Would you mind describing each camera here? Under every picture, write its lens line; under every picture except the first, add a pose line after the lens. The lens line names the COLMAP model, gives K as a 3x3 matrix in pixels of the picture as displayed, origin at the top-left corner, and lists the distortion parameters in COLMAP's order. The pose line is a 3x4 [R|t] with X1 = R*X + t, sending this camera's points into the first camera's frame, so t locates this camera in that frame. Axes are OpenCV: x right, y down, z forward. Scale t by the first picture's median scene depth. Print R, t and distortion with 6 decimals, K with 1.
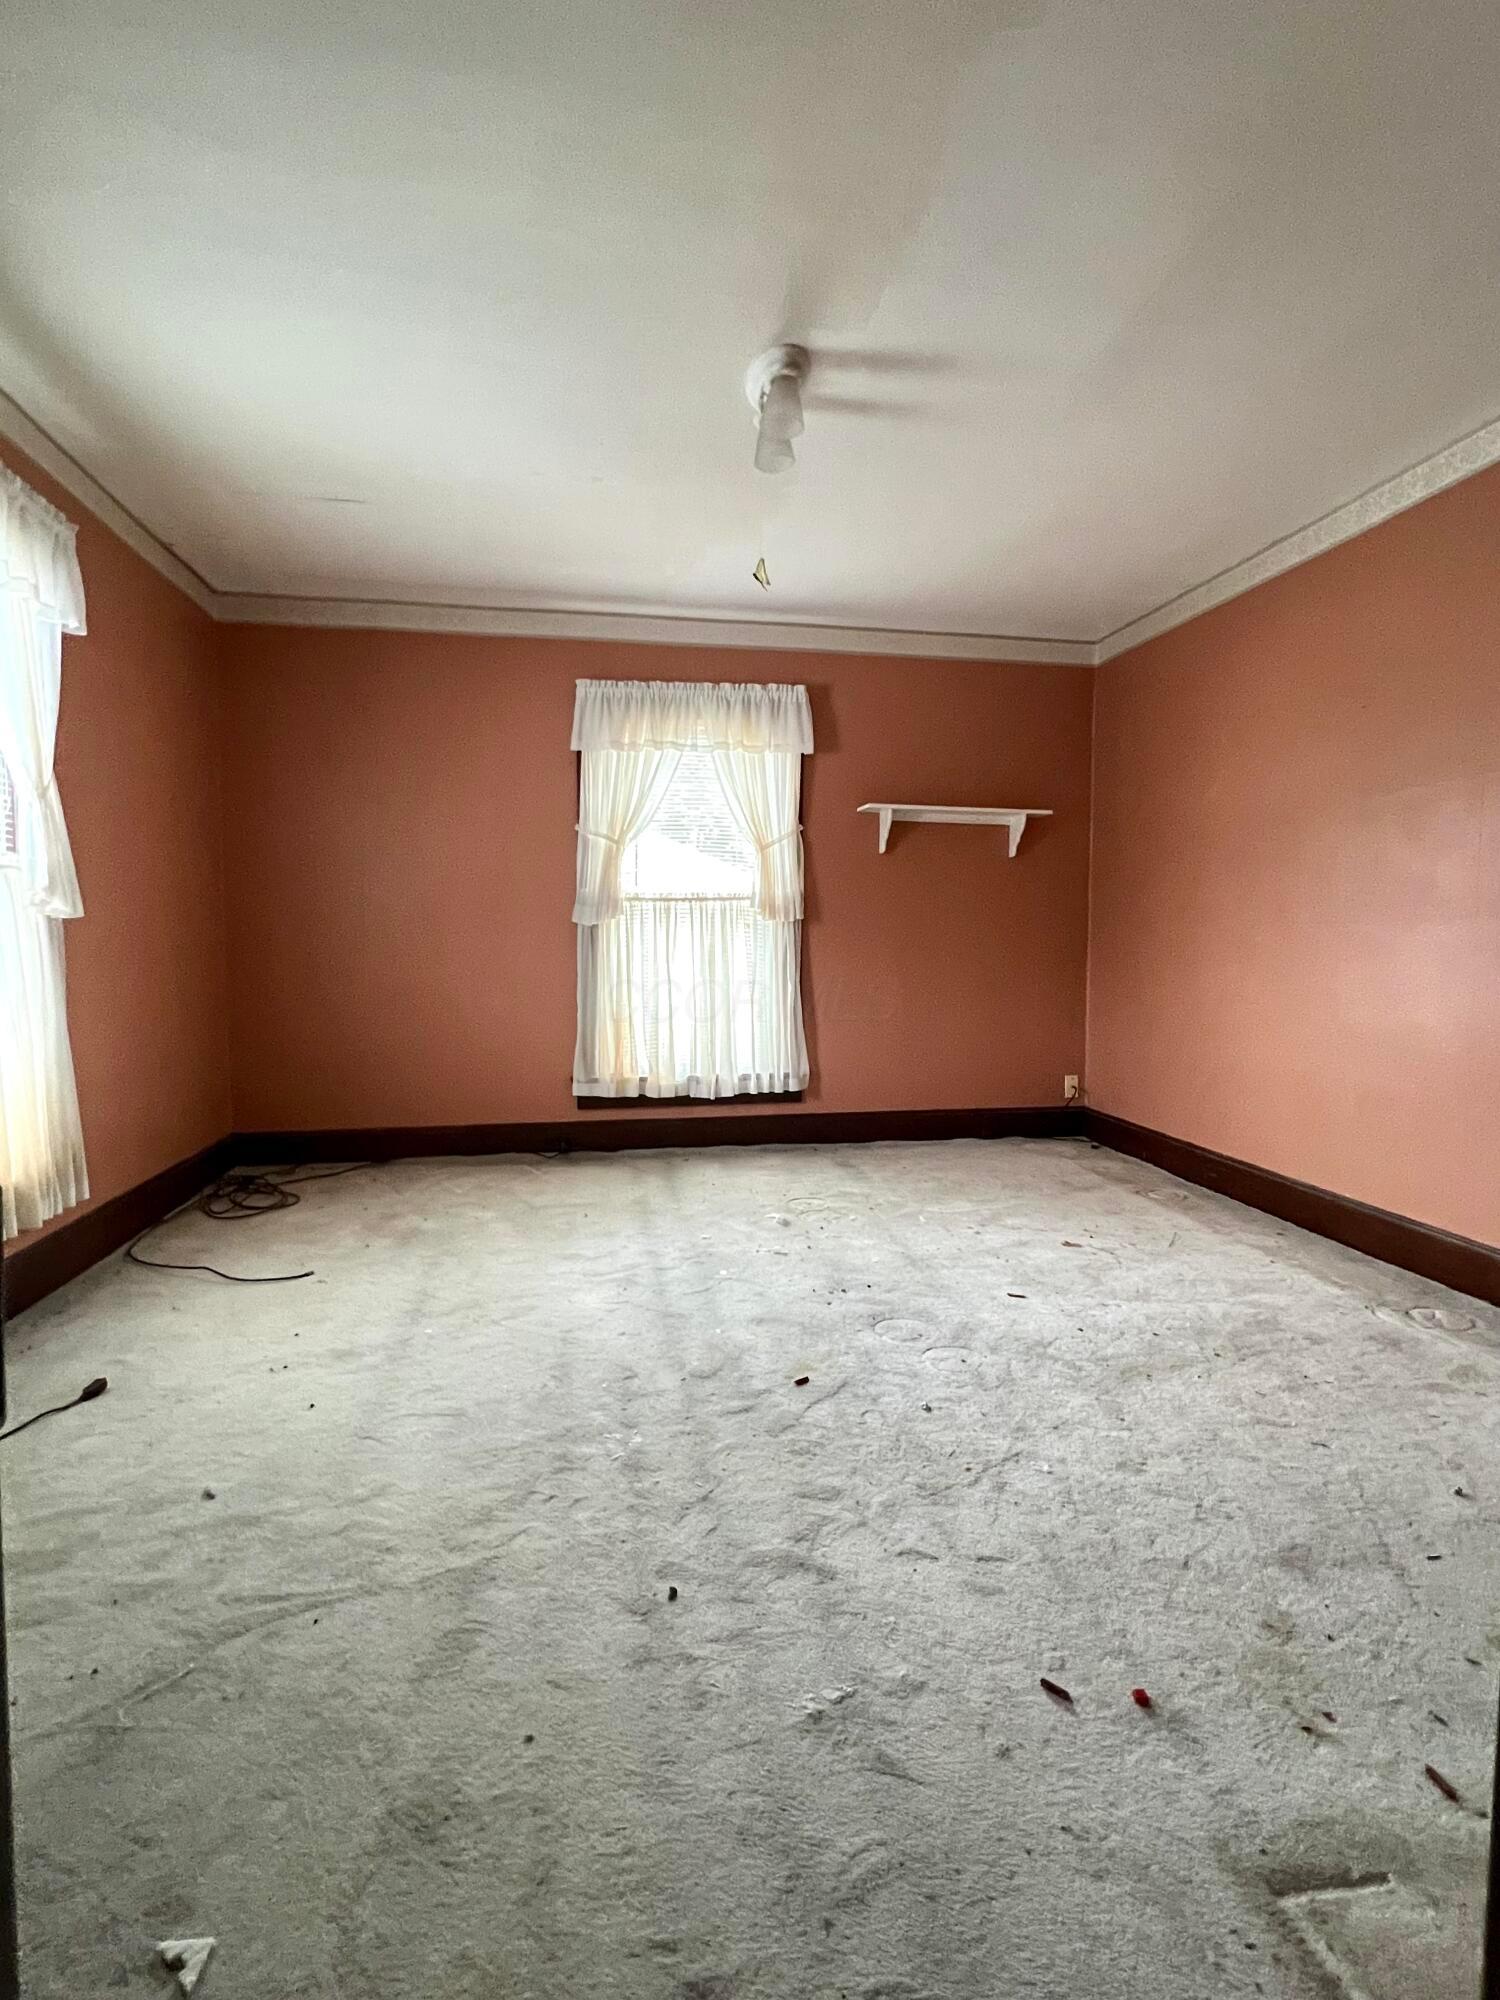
lens RADIAL K [[995.6, 0, 758.0], [0, 995.6, 1006.9], [0, 0, 1]] dist [-0.033755, 0.000157]
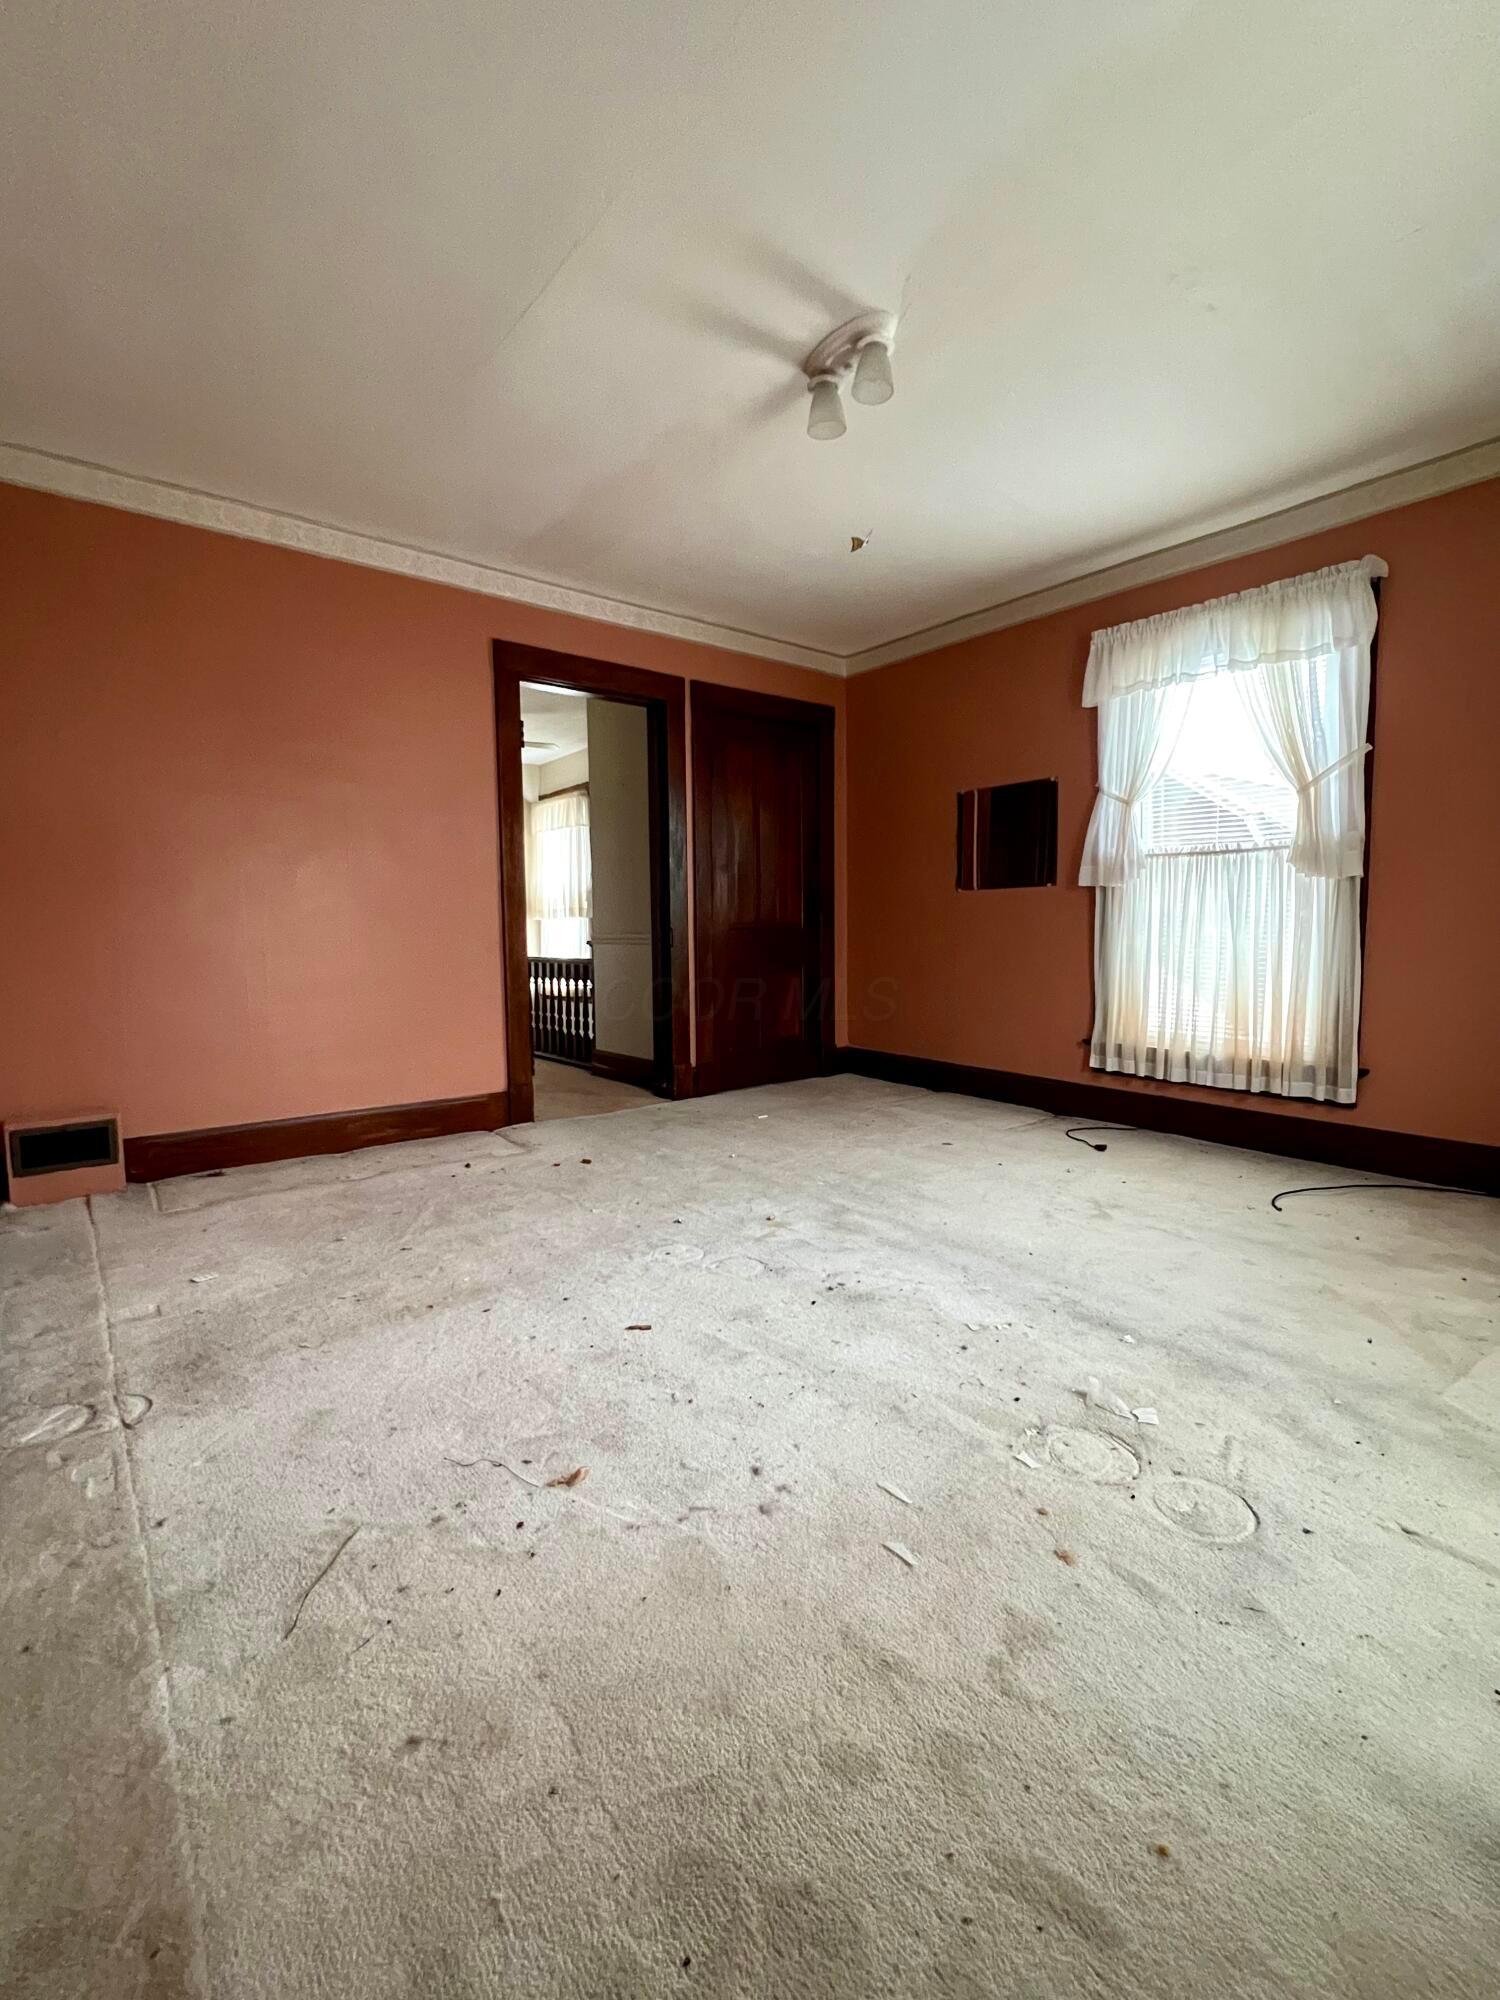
lens RADIAL K [[883.1, 0, 750.0], [0, 883.1, 1000.0], [0, 0, 1]] dist [-0.000142, -0.000023]
pose [[-0.885650, 0.049896, -0.461665, 0.472810], [-0.018838, 0.989531, 0.143086, -0.073869], [0.463971, 0.135421, -0.875438, 1.531545]]
